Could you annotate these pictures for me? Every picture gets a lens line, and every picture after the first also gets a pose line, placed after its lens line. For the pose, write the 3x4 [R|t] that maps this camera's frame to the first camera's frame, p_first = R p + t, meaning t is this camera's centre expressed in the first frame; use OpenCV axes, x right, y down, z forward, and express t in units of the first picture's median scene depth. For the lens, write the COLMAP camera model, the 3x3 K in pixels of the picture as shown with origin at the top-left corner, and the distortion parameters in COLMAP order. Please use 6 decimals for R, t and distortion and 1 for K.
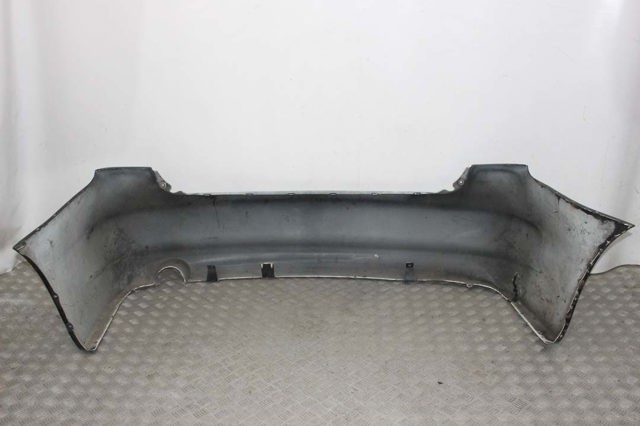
lens RADIAL K [[665.9, 0, 320.0], [0, 665.9, 213.0], [0, 0, 1]] dist [-0.096166, 0.026697]
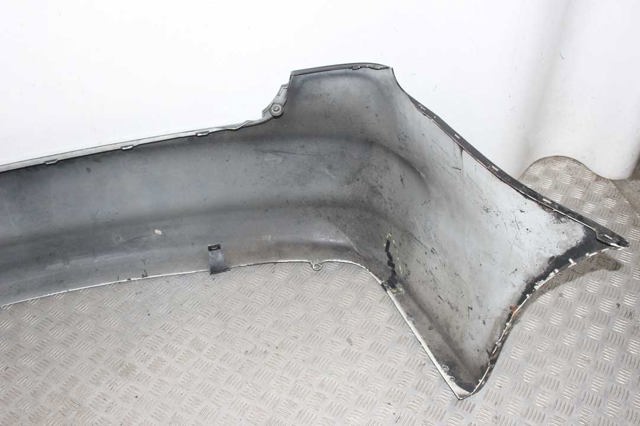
lens RADIAL K [[665.9, 0, 320.0], [0, 665.9, 213.0], [0, 0, 1]] dist [-0.096166, 0.026697]
pose [[0.956447, -0.223707, 0.187523, 0.126935], [0.136166, 0.910150, 0.391263, -0.178916], [-0.258202, -0.348687, 0.900971, 0.474554]]
